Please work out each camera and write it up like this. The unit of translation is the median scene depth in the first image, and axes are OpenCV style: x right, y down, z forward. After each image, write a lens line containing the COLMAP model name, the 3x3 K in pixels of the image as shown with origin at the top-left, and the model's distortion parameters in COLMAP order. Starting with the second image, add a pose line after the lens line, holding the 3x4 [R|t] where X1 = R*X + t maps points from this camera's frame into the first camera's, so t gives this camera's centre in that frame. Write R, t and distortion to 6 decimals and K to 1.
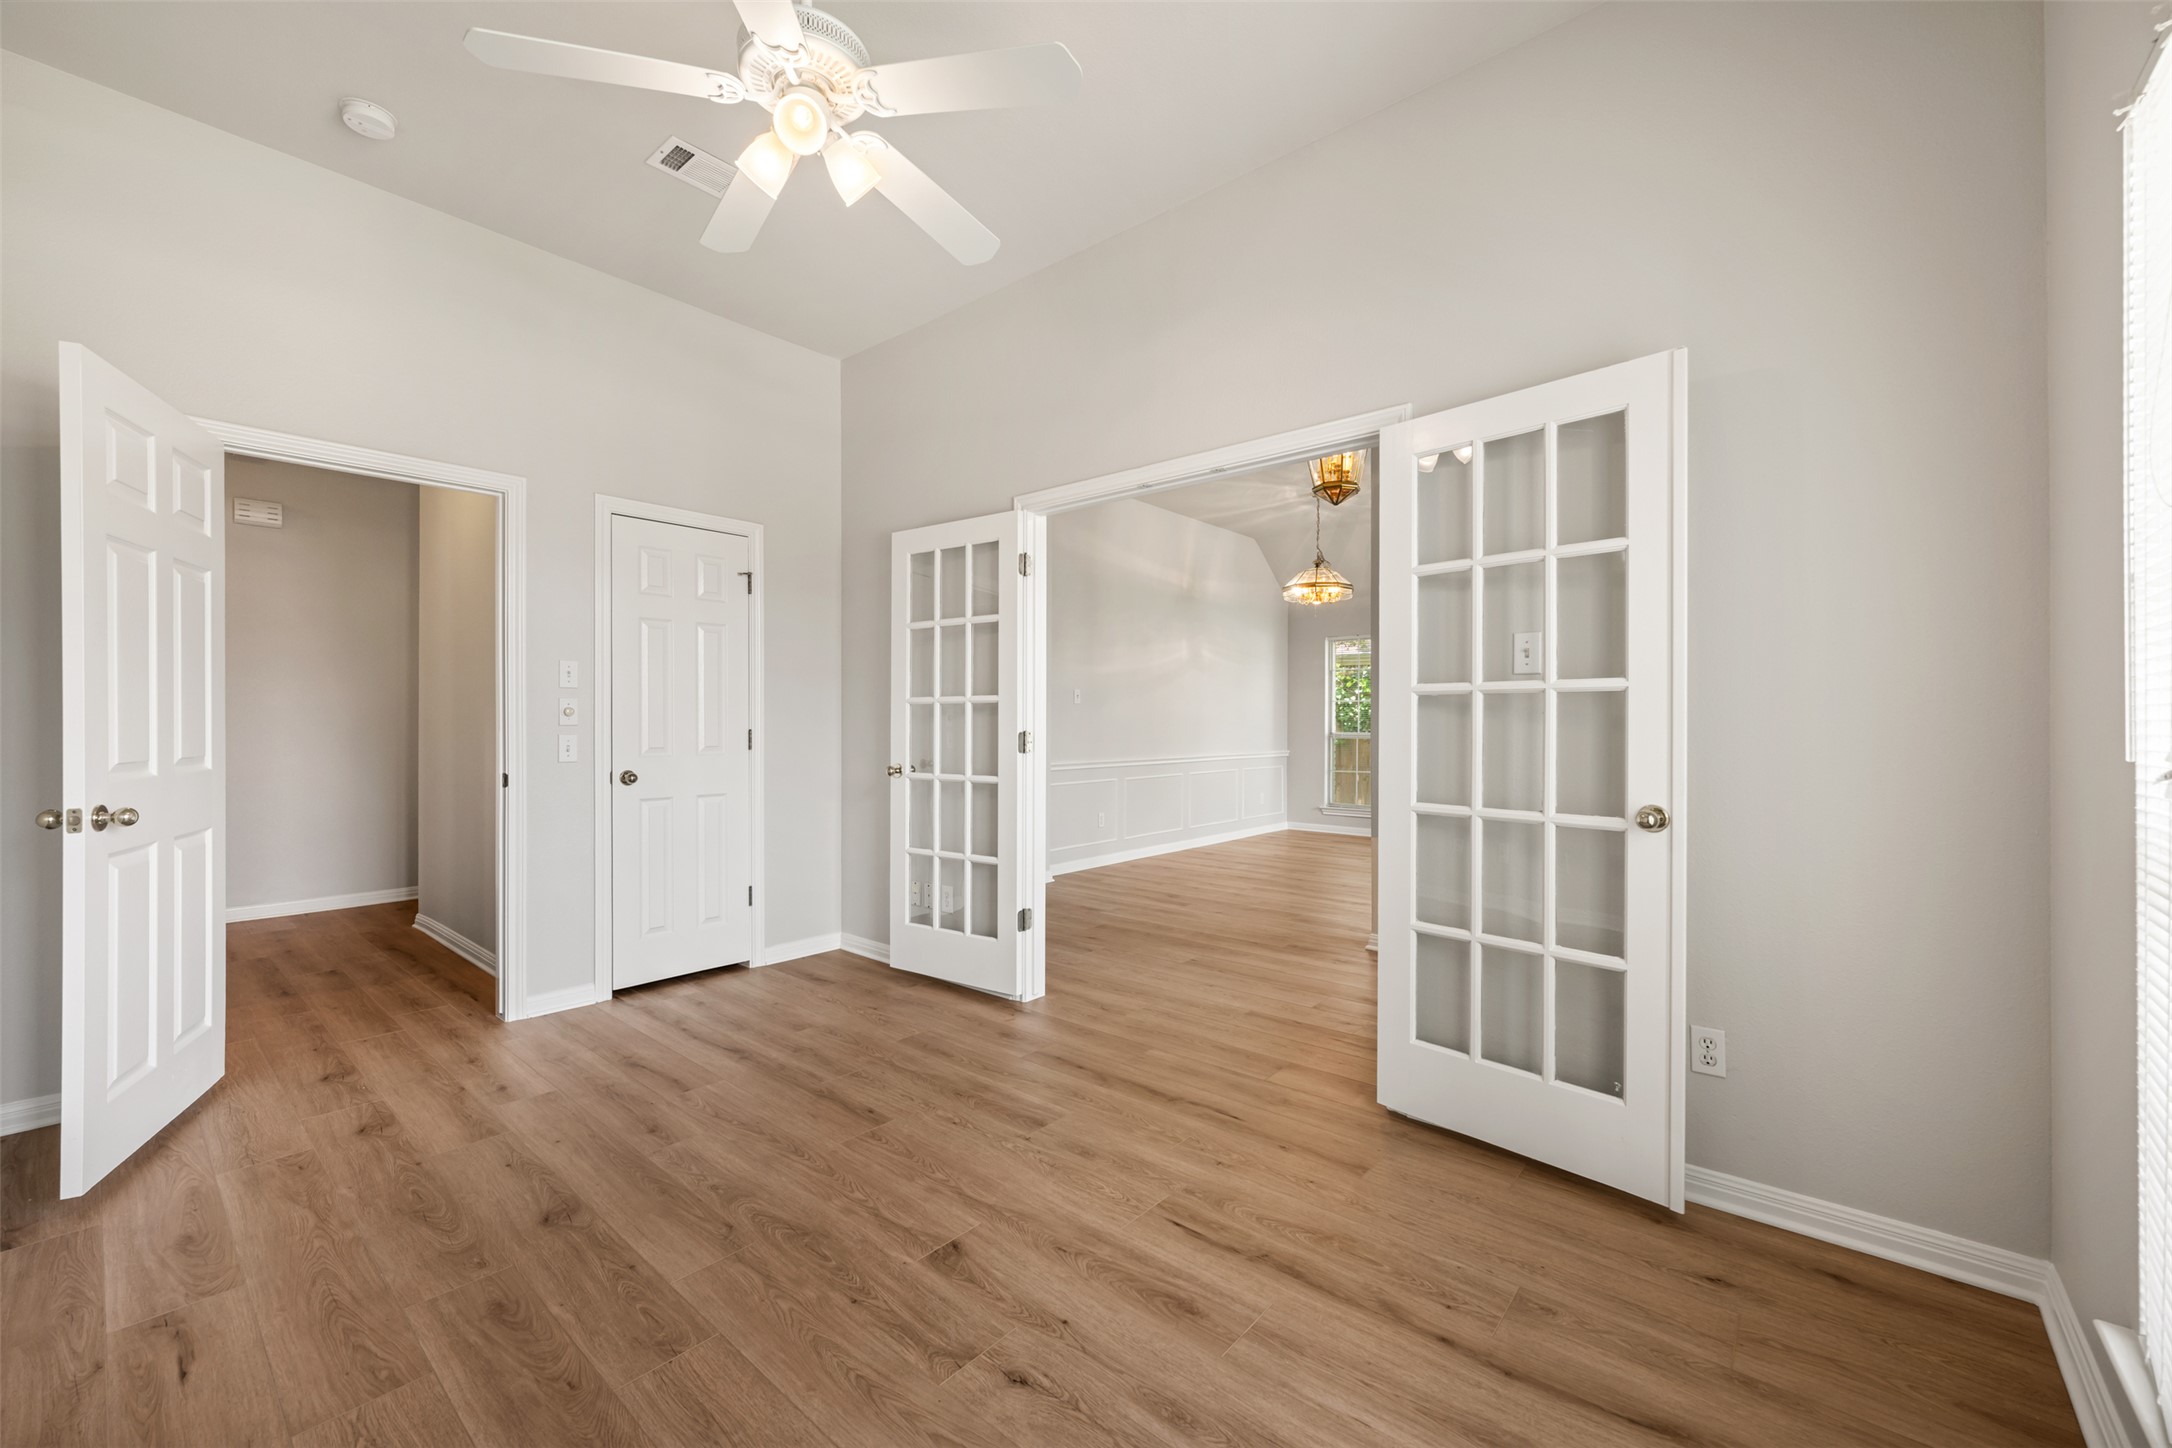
lens RADIAL K [[865.4, 0, 1085.8], [0, 865.4, 722.3], [0, 0, 1]] dist [-0.000234, -0.000089]
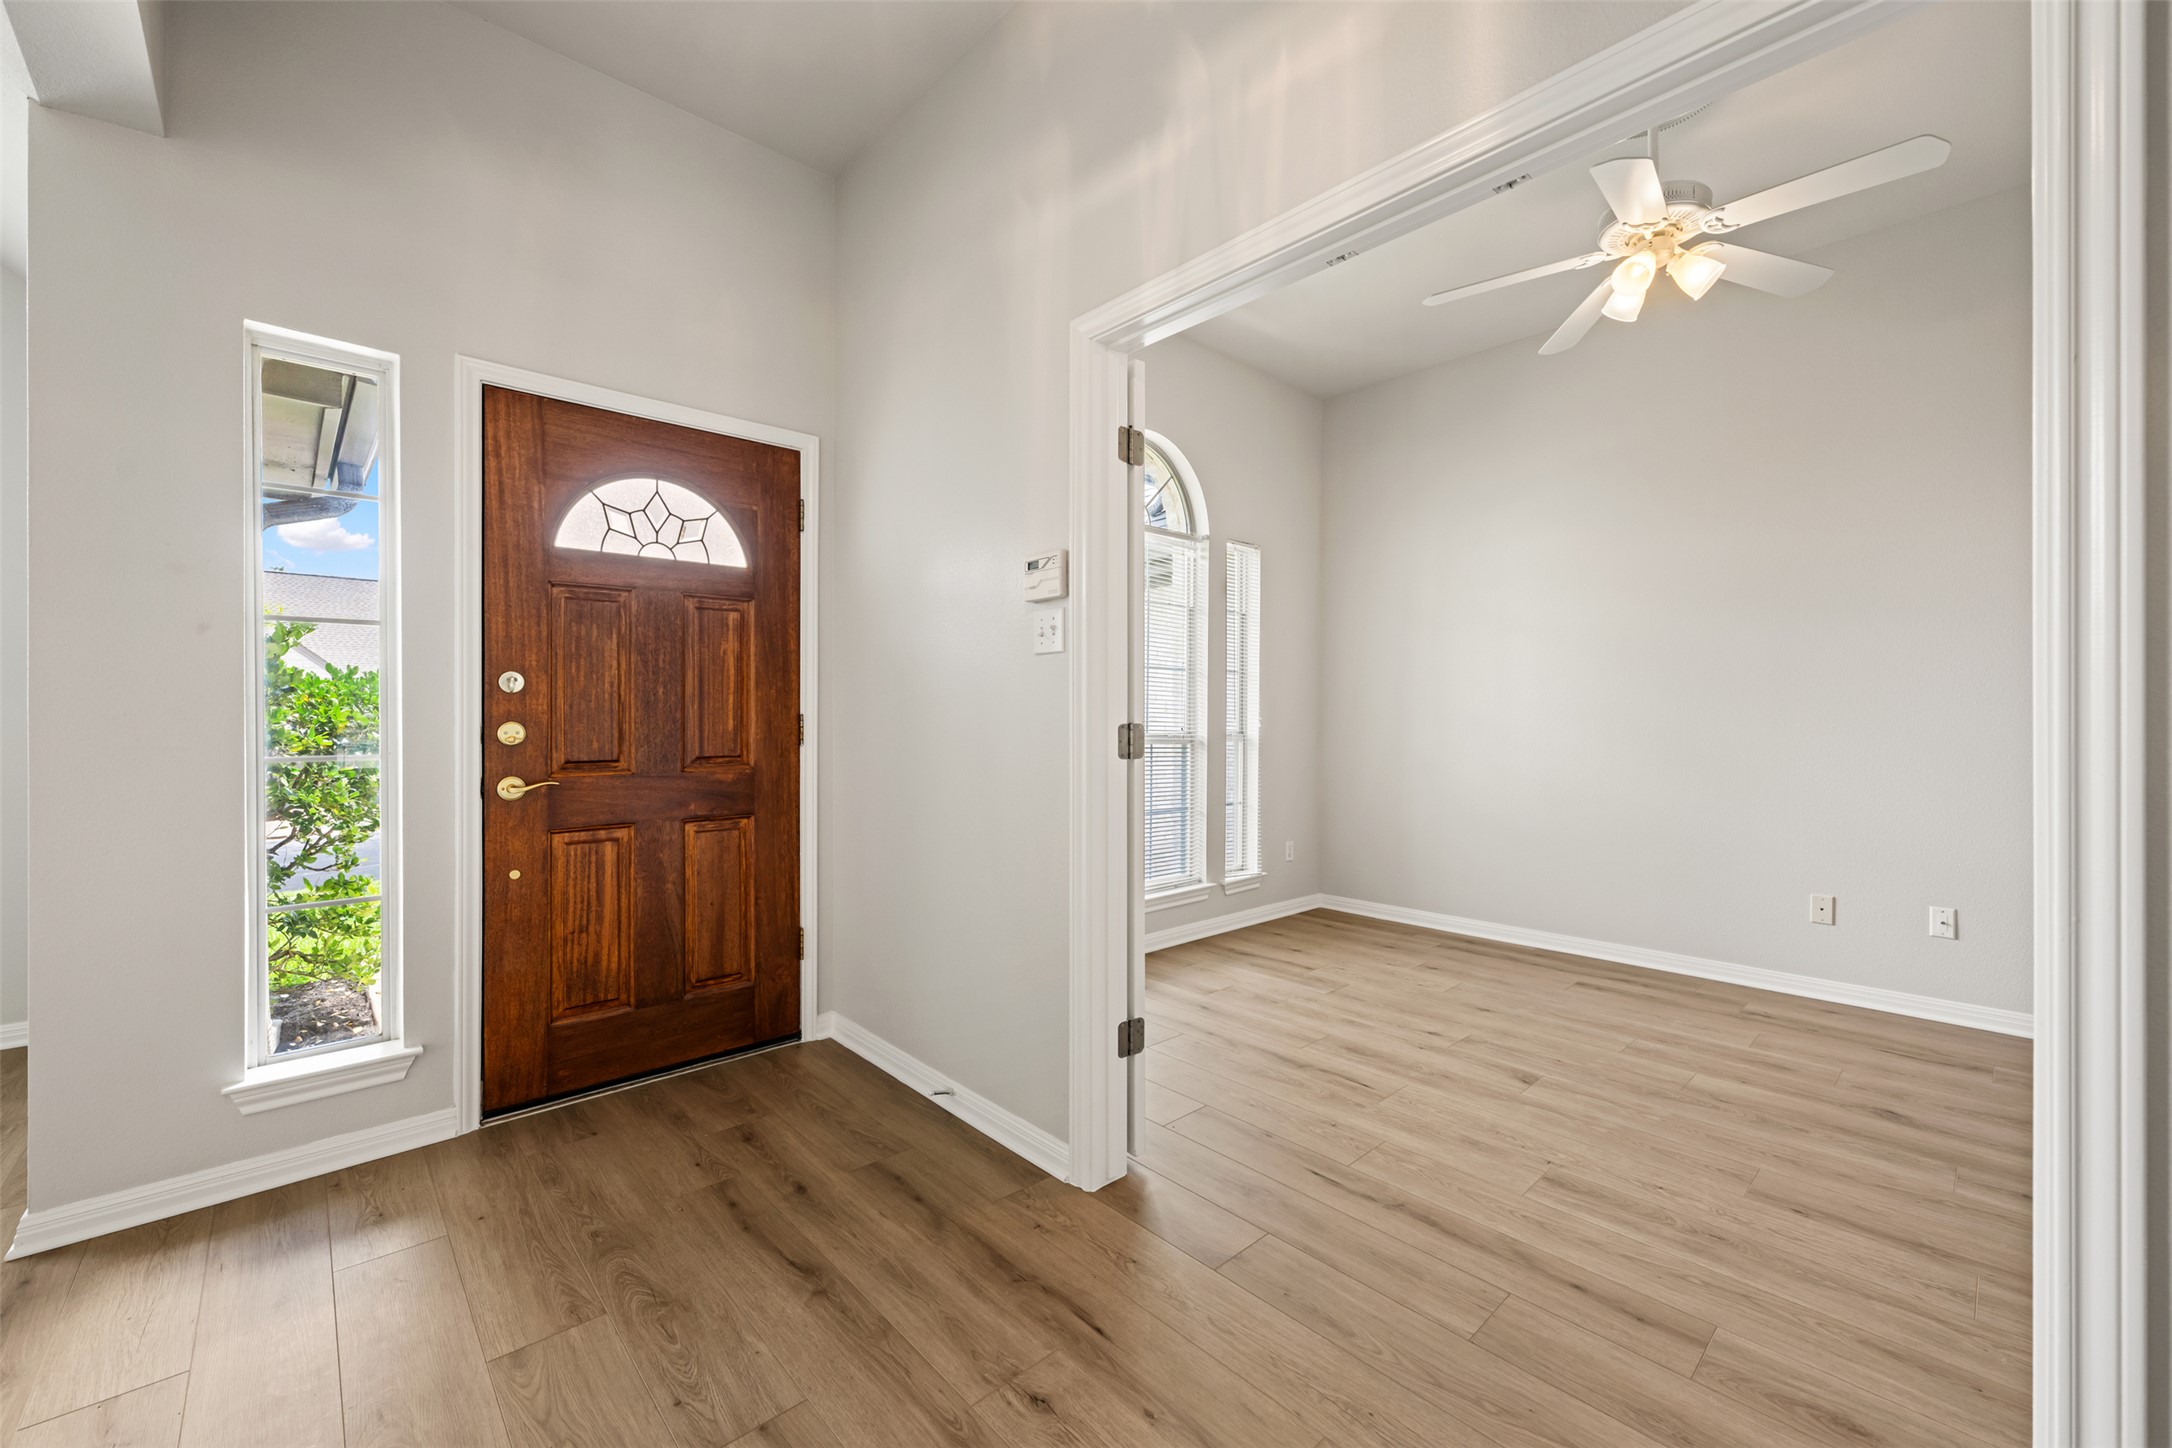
lens RADIAL K [[865.4, 0, 1081.8], [0, 865.4, 718.8], [0, 0, 1]] dist [-0.000234, -0.000089]
pose [[-0.992951, -0.003683, 0.118467, 0.366860], [-0.003177, 0.999985, 0.004460, 0.009878], [-0.118482, 0.004052, -0.992948, 2.268609]]
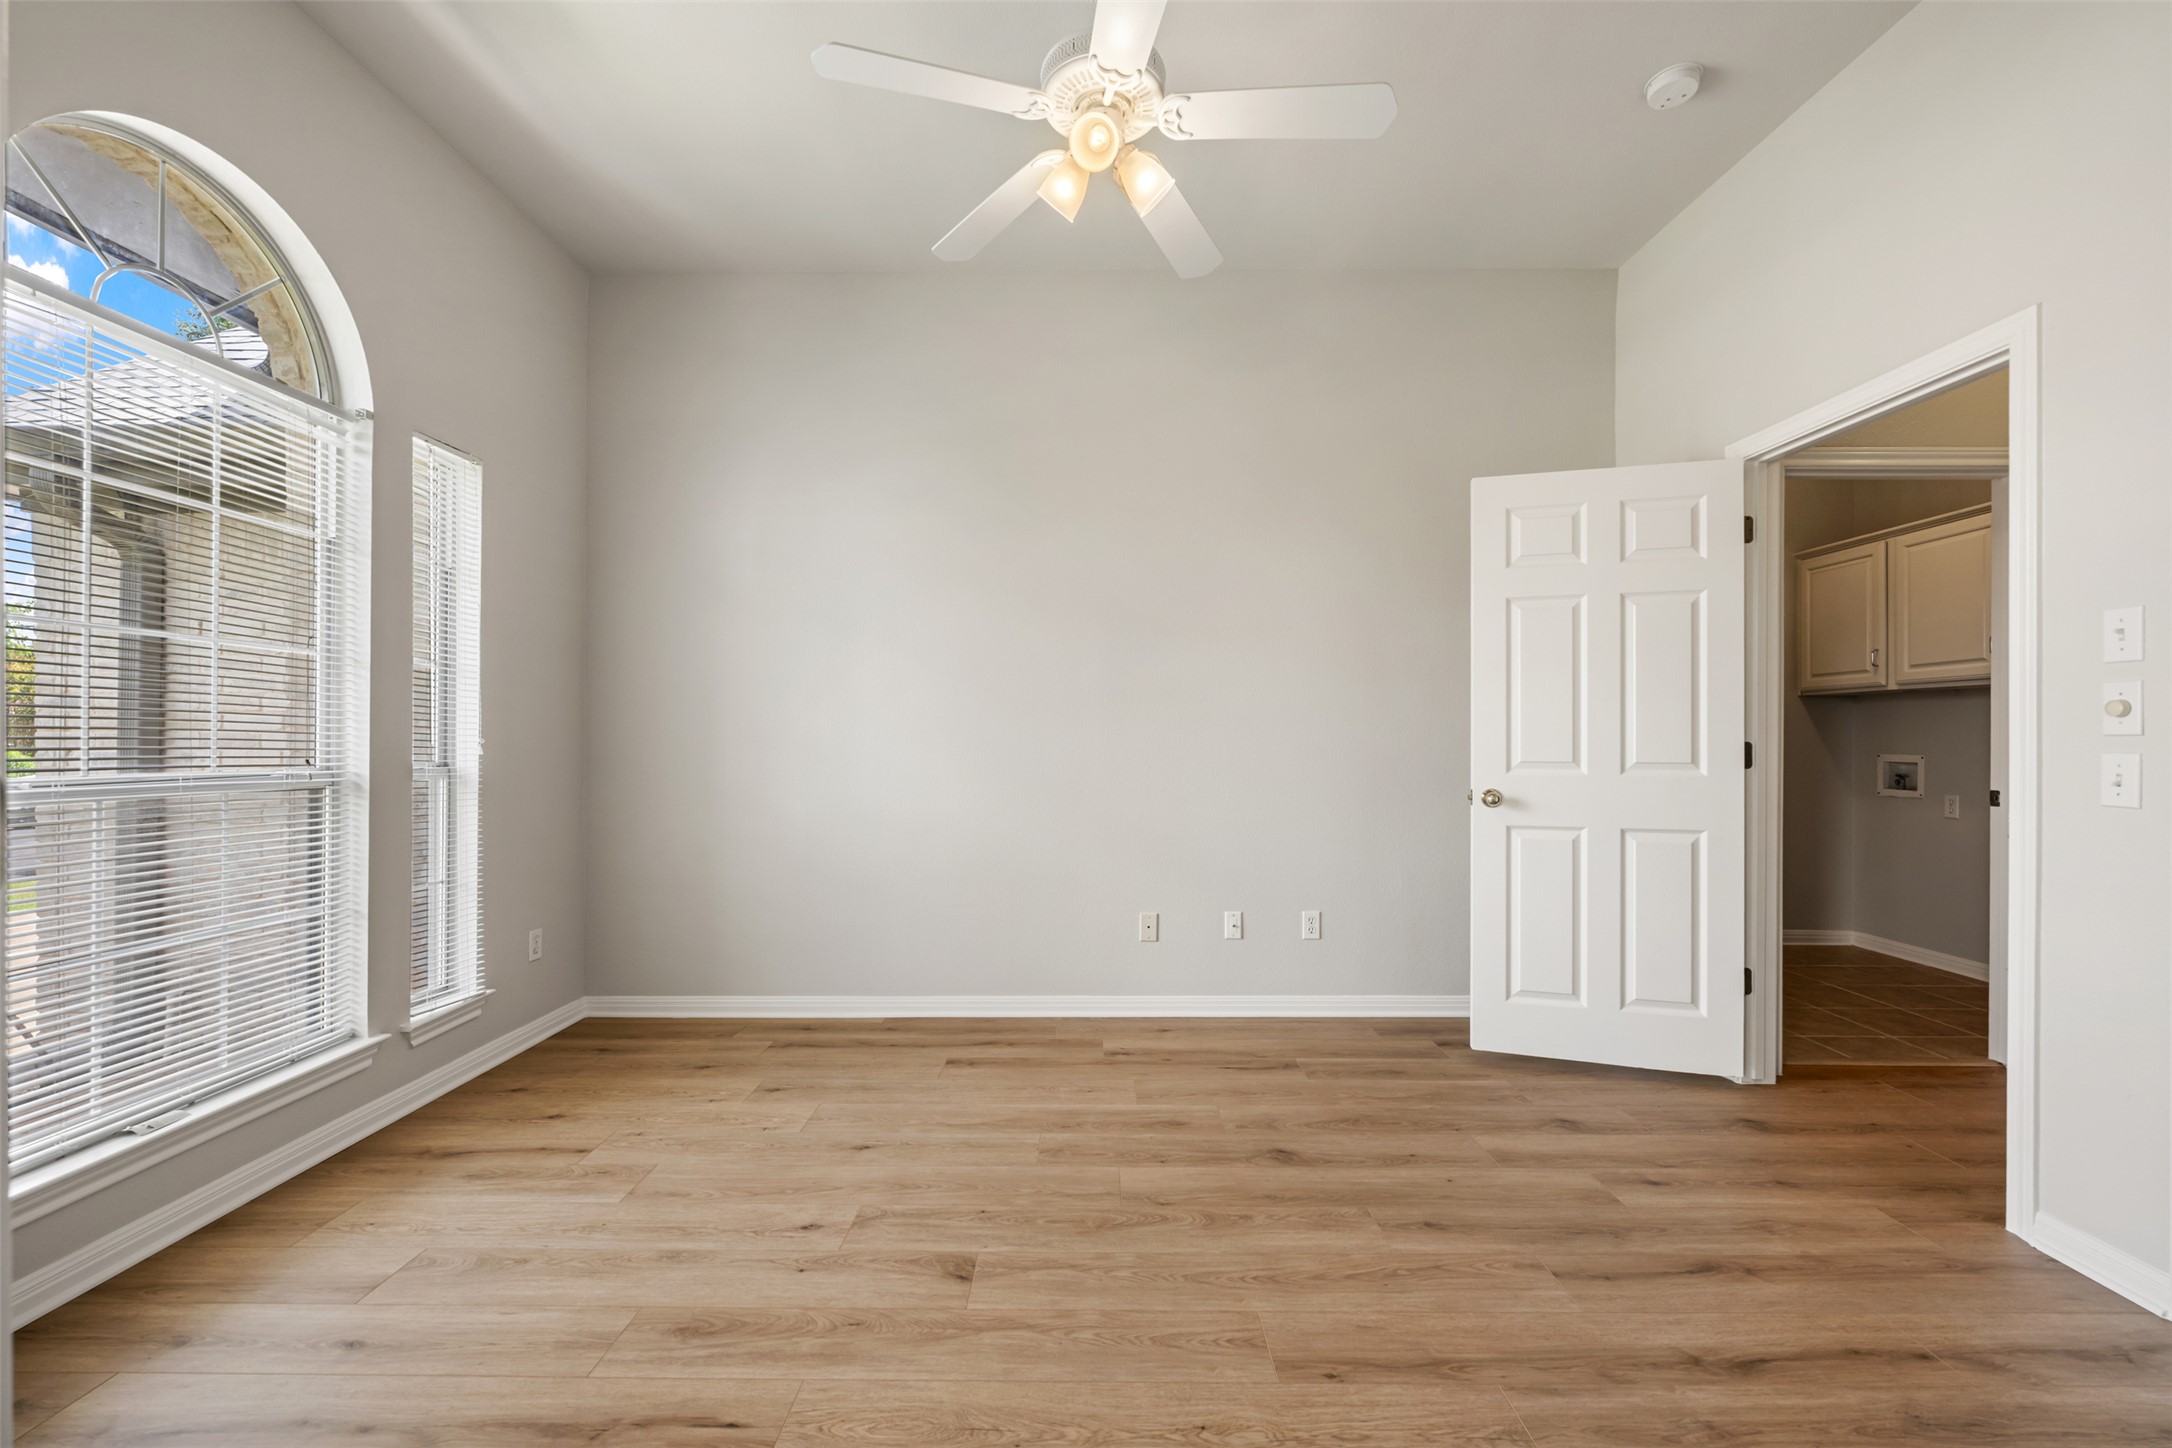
lens RADIAL K [[865.4, 0, 1087.1], [0, 865.4, 735.6], [0, 0, 1]] dist [-0.000234, -0.000089]
pose [[-0.761779, -0.002984, -0.647830, 0.331319], [-0.001818, 0.999995, -0.002468, 0.010950], [0.647834, -0.000702, -0.761781, 1.657447]]
